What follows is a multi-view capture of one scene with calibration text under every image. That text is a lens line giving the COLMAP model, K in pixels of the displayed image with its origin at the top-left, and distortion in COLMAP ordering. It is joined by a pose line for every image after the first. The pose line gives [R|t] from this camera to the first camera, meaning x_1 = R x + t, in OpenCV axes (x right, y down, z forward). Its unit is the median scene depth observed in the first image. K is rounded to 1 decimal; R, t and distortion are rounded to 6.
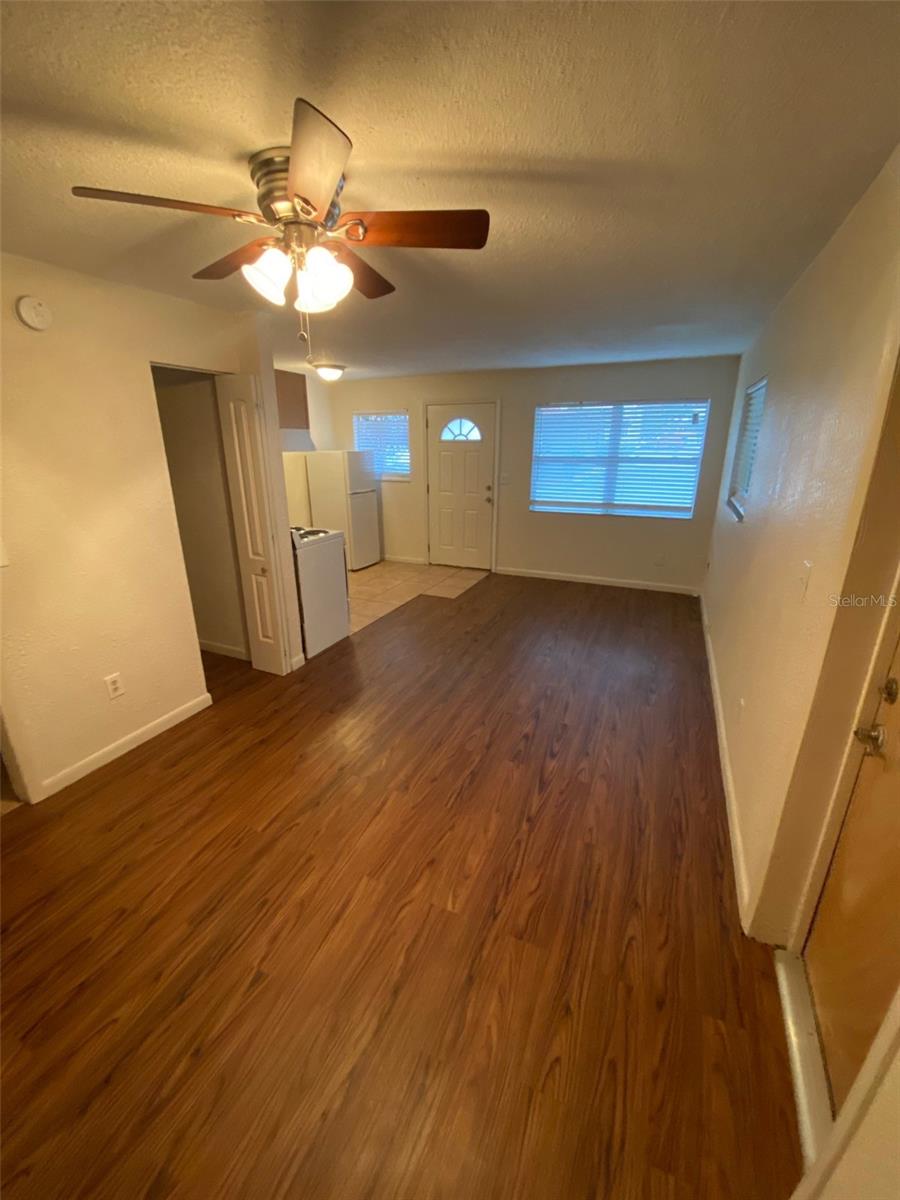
lens RADIAL K [[485.0, 0, 448.7], [0, 485.0, 597.4], [0, 0, 1]] dist [0.012811, -0.017528]
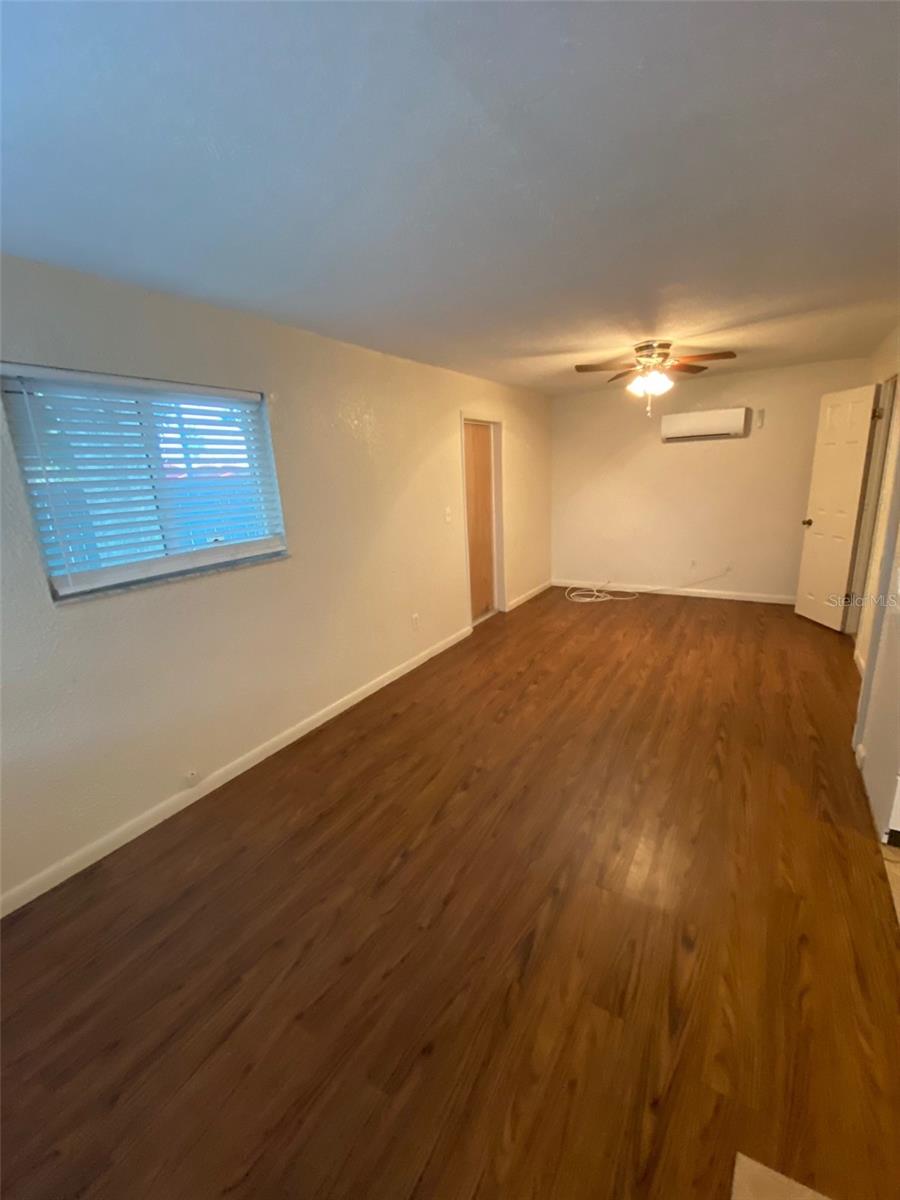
lens RADIAL K [[485.0, 0, 448.7], [0, 485.0, 597.4], [0, 0, 1]] dist [0.012811, -0.017528]
pose [[-0.987920, 0.019768, 0.153699, 0.192466], [0.099932, 0.839317, 0.534379, -0.630451], [-0.118438, 0.543283, -0.831153, 2.053562]]
